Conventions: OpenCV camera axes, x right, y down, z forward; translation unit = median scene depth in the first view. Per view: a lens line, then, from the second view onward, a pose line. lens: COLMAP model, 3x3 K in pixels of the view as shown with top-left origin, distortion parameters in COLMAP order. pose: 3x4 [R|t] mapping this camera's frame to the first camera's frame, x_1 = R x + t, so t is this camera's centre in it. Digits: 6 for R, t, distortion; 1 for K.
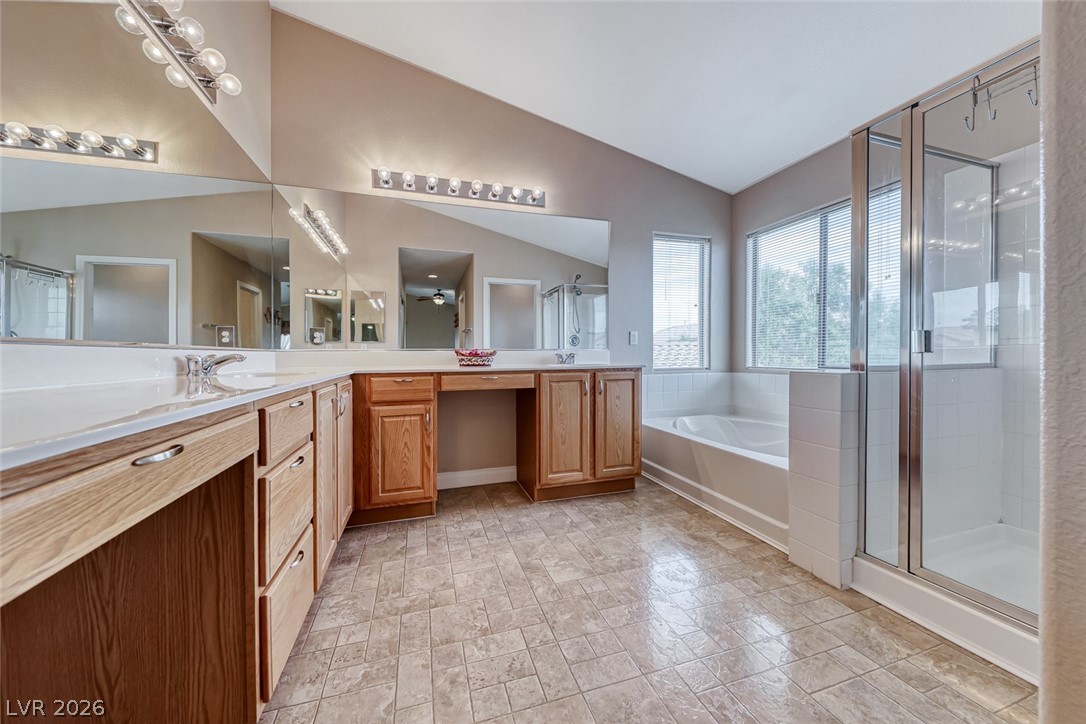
lens RADIAL K [[377.6, 0, 540.2], [0, 377.6, 365.9], [0, 0, 1]] dist [0.016300, -0.006994]
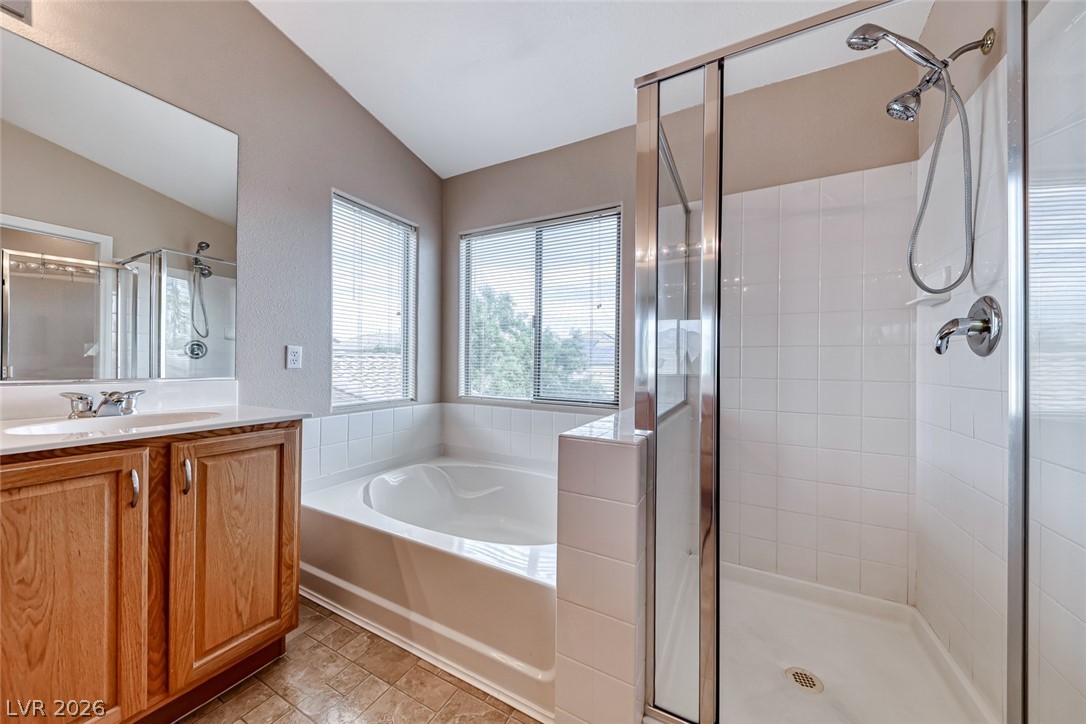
lens RADIAL K [[377.6, 0, 540.2], [0, 377.6, 365.9], [0, 0, 1]] dist [0.016300, -0.006994]
pose [[0.720048, 0.014389, 0.693776, 0.128945], [0.002360, 0.999728, -0.023183, -0.051874], [-0.693921, 0.018330, 0.719818, 0.357556]]
